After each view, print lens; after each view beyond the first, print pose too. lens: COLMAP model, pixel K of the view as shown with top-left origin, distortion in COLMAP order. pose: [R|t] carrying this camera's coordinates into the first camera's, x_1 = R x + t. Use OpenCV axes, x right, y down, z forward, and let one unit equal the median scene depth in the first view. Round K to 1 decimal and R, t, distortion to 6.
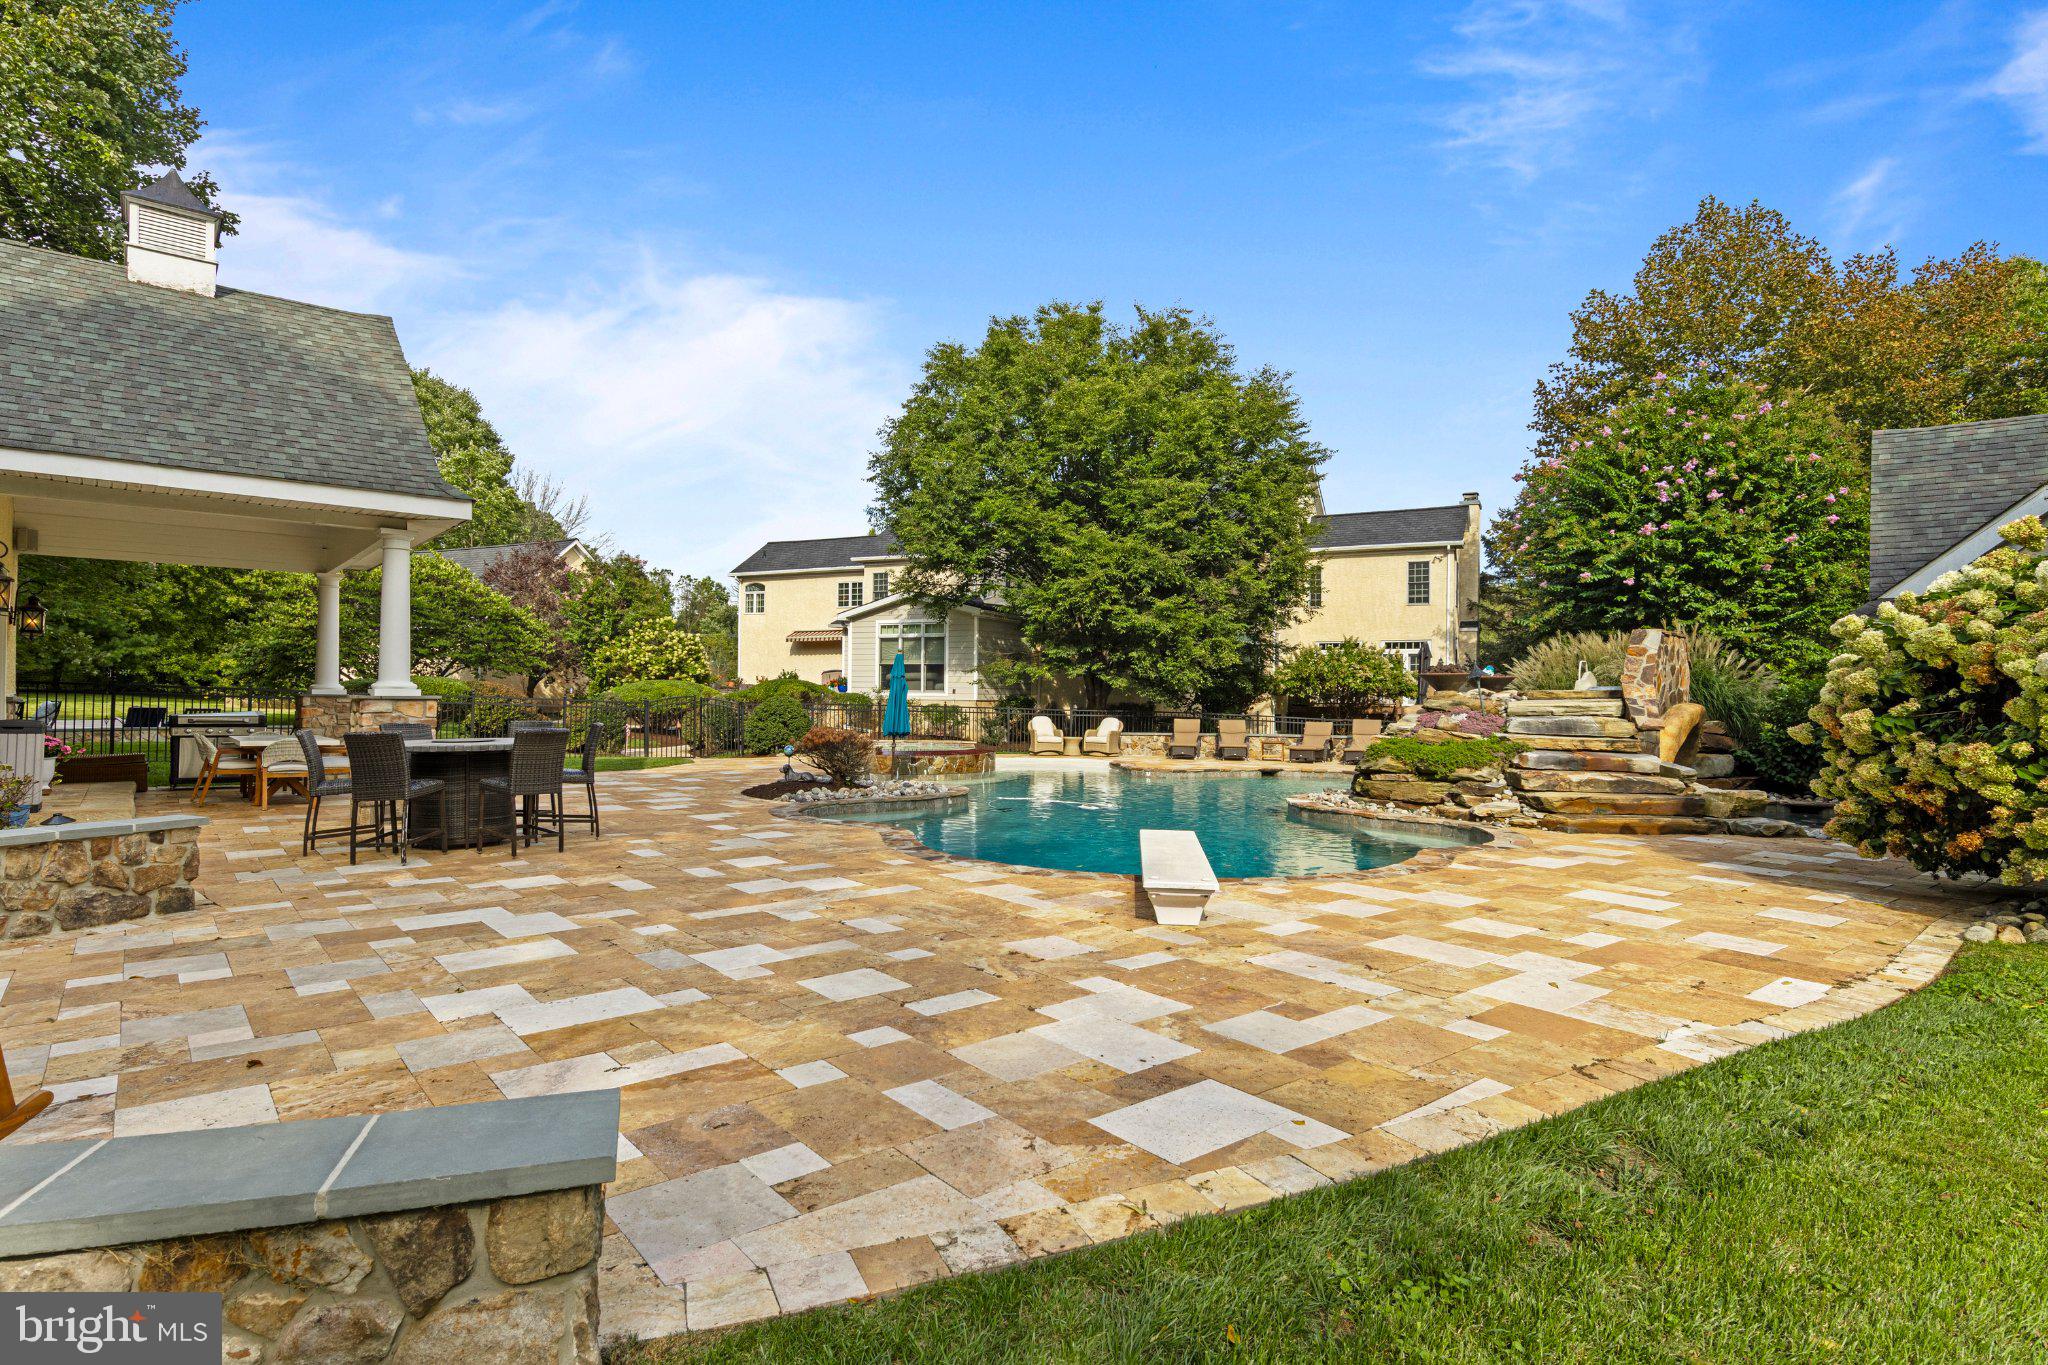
lens RADIAL K [[1044.9, 0, 1061.5], [0, 1044.9, 684.9], [0, 0, 1]] dist [0.009867, -0.000447]
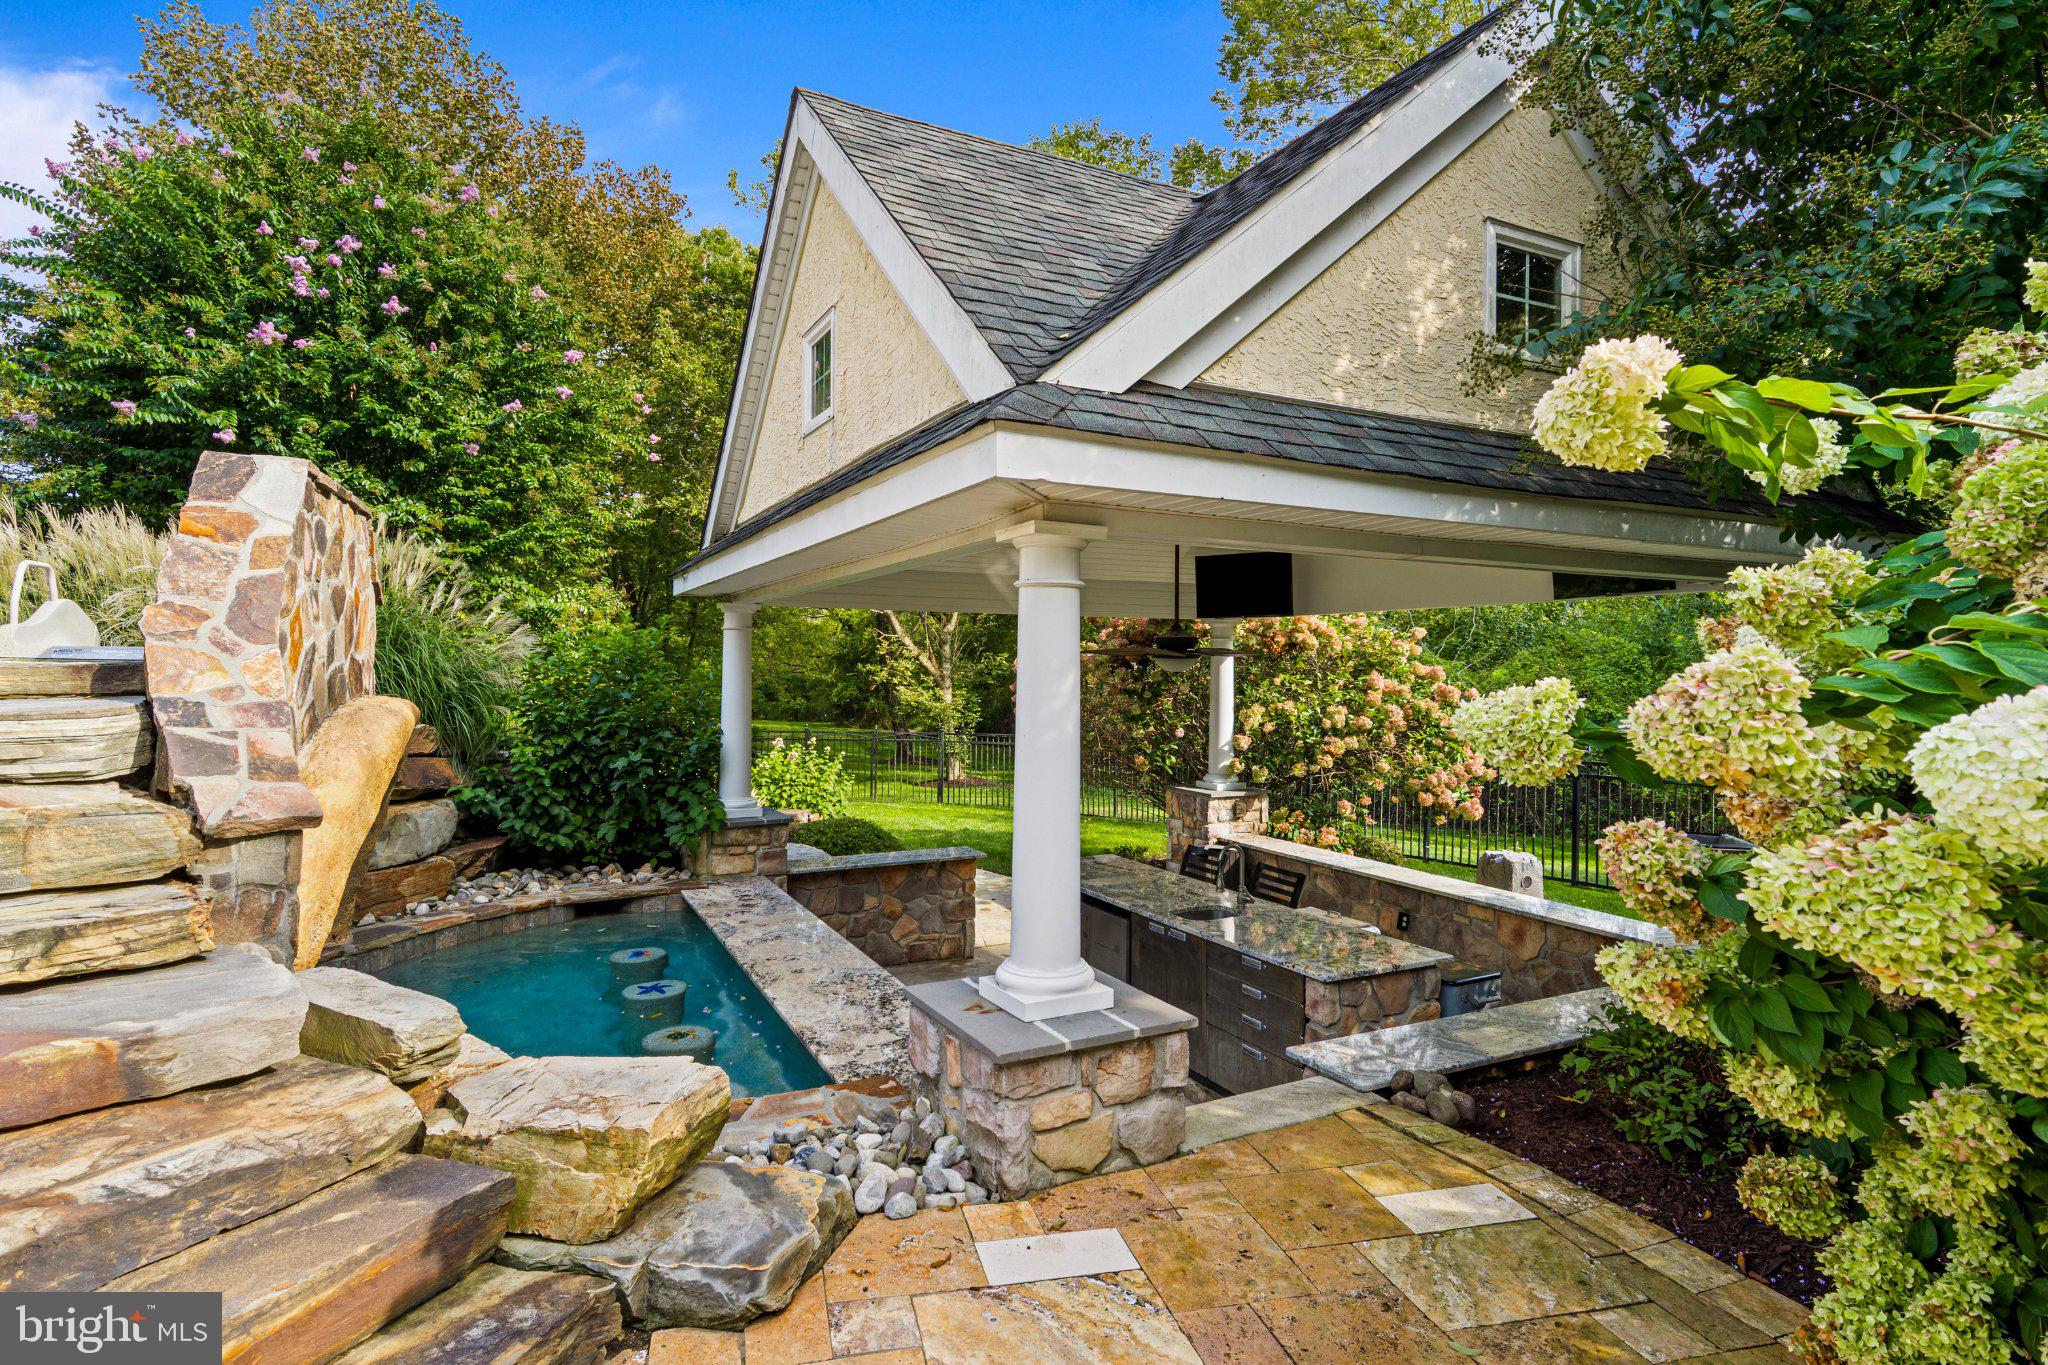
lens RADIAL K [[1062.5, 0, 1020.2], [0, 1062.5, 653.9], [0, 0, 1]] dist [-0.017491, -0.000029]
pose [[0.424714, 0.004643, 0.905315, 0.229277], [-0.014278, 0.999897, 0.001570, -0.000475], [-0.905215, -0.013593, 0.424737, 0.407247]]
